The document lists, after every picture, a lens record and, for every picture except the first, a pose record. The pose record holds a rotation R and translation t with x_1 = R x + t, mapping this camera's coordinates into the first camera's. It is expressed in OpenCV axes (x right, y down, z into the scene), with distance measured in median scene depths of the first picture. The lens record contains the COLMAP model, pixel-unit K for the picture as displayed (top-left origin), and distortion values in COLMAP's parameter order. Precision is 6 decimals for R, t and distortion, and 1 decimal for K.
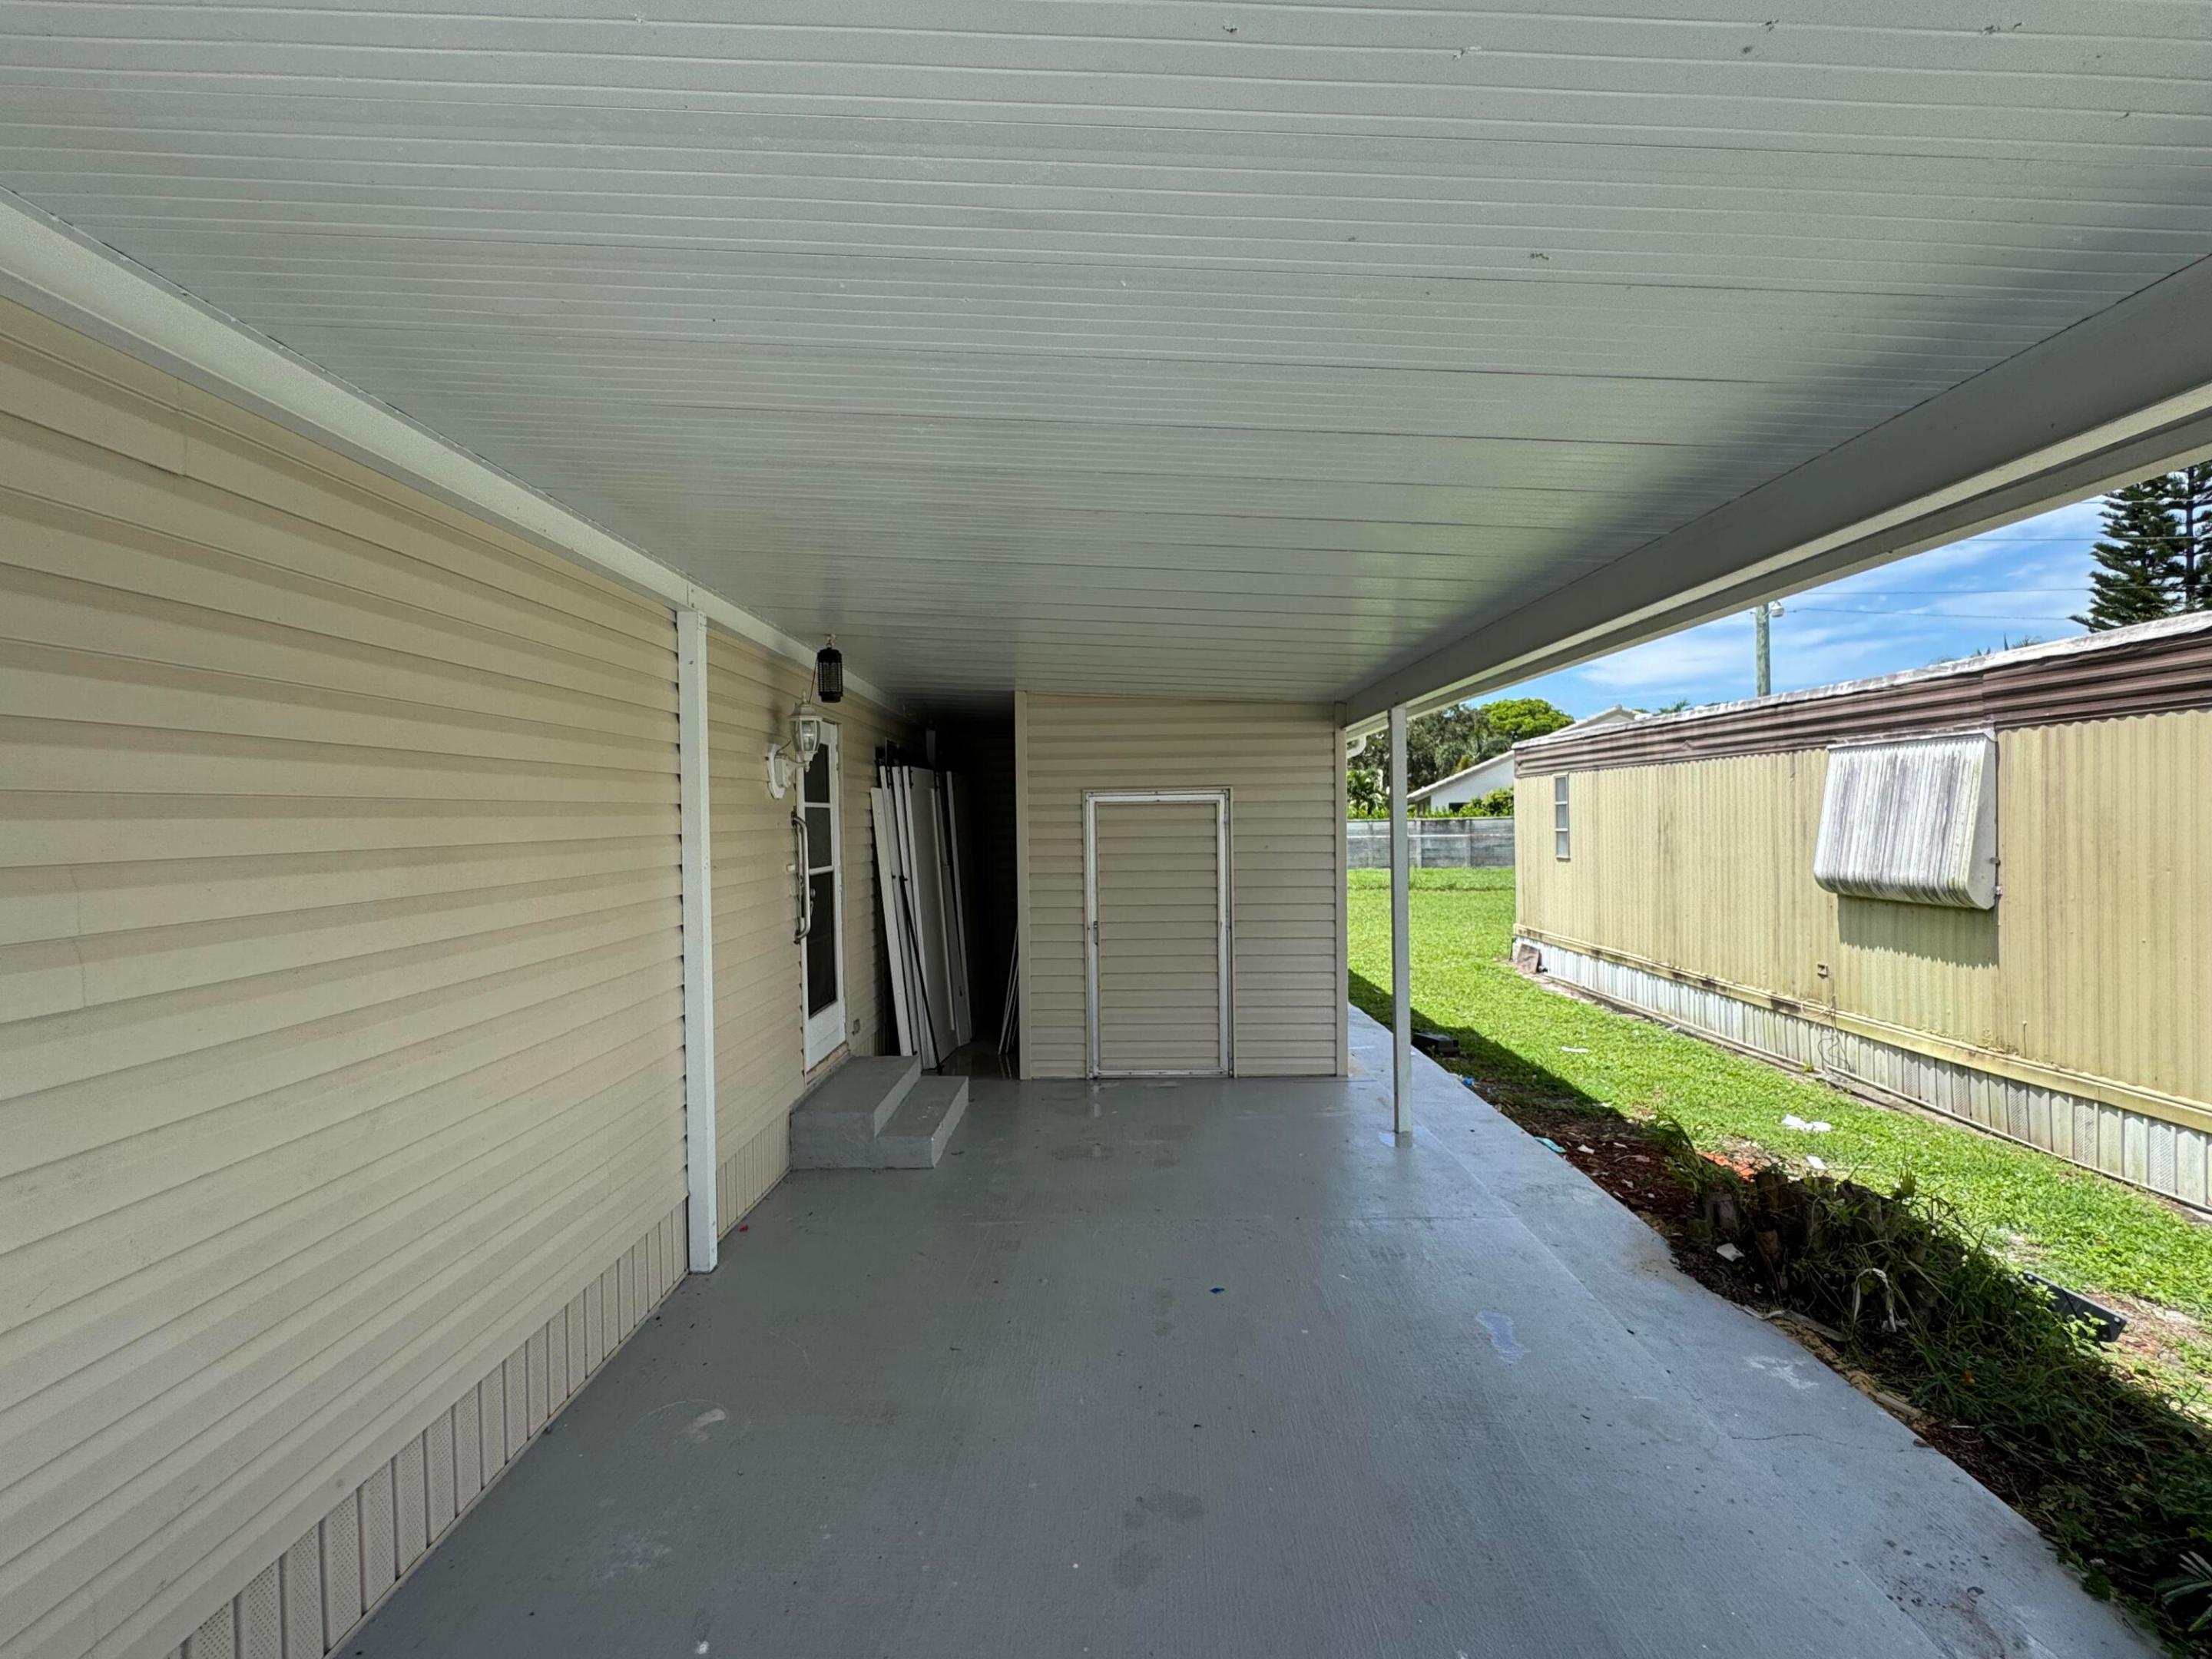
lens RADIAL K [[1018.7, 0, 1104.3], [0, 1018.7, 827.8], [0, 0, 1]] dist [-0.009149, 0.000088]
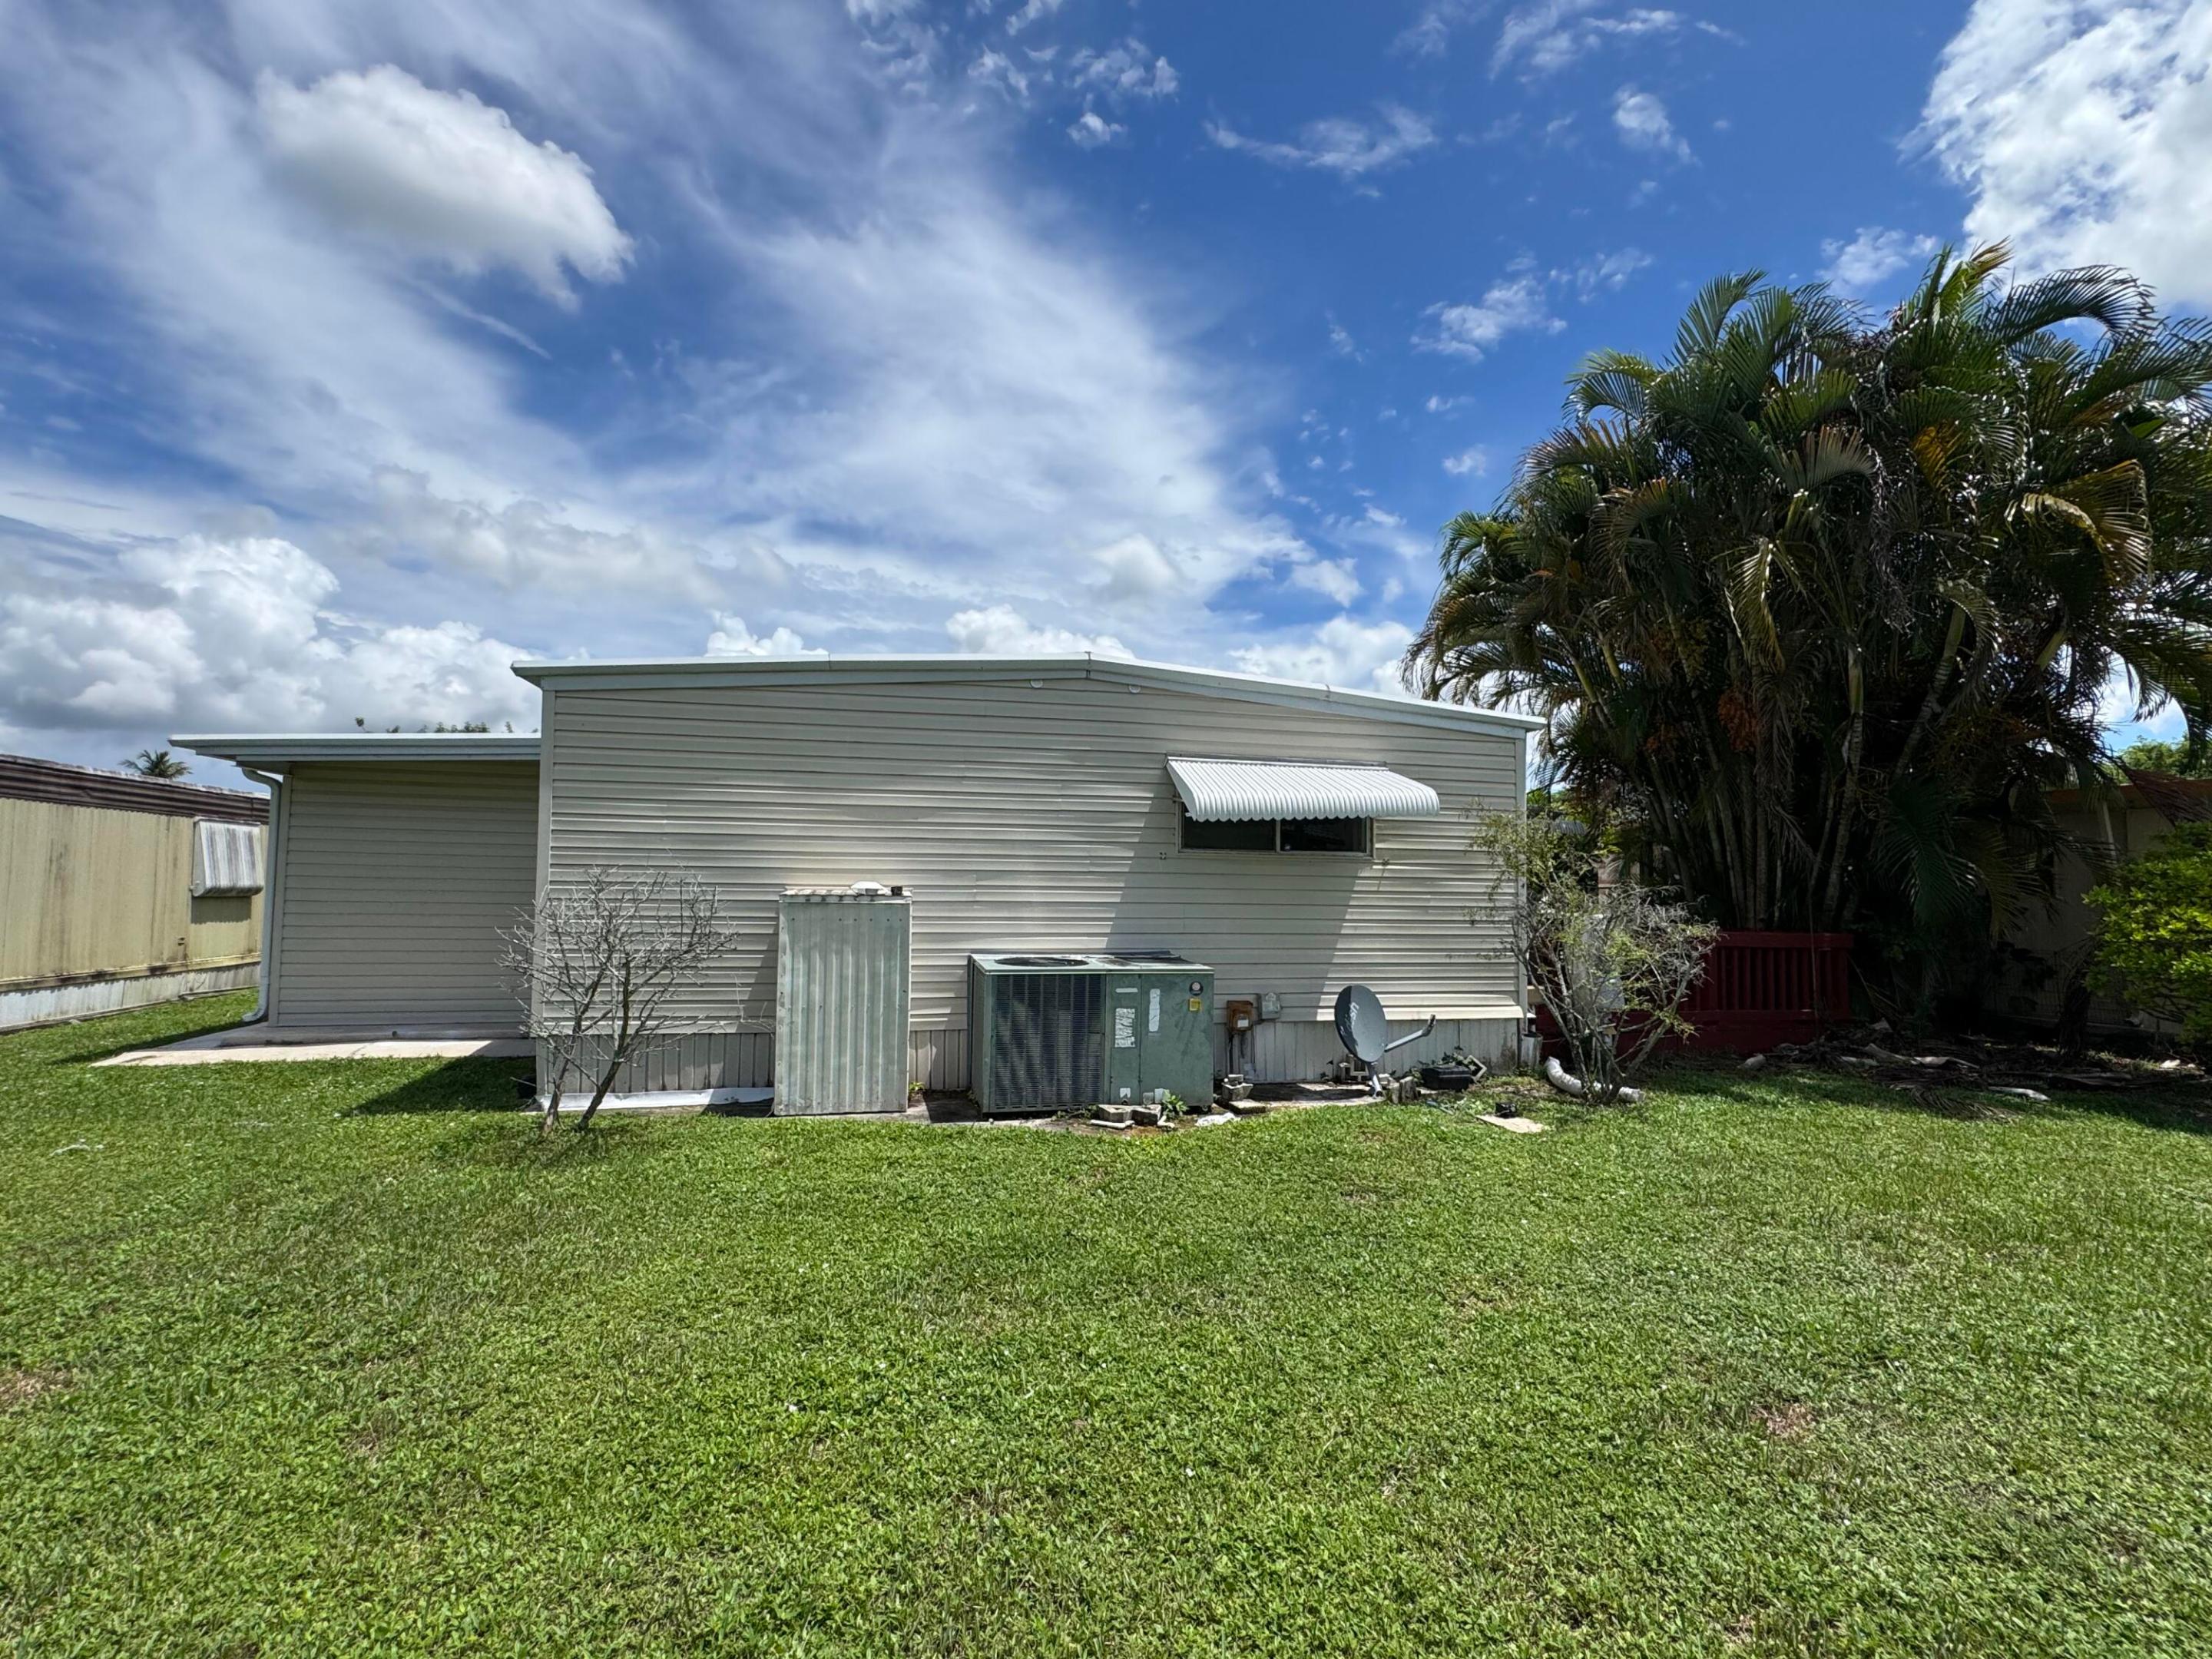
lens RADIAL K [[1018.7, 0, 1100.6], [0, 1018.7, 835.0], [0, 0, 1]] dist [-0.009149, 0.000088]
pose [[-0.975193, -0.007878, -0.221217, -0.505674], [0.001518, 0.999105, -0.042271, 0.033762], [0.221352, -0.041558, -0.974308, 3.297659]]
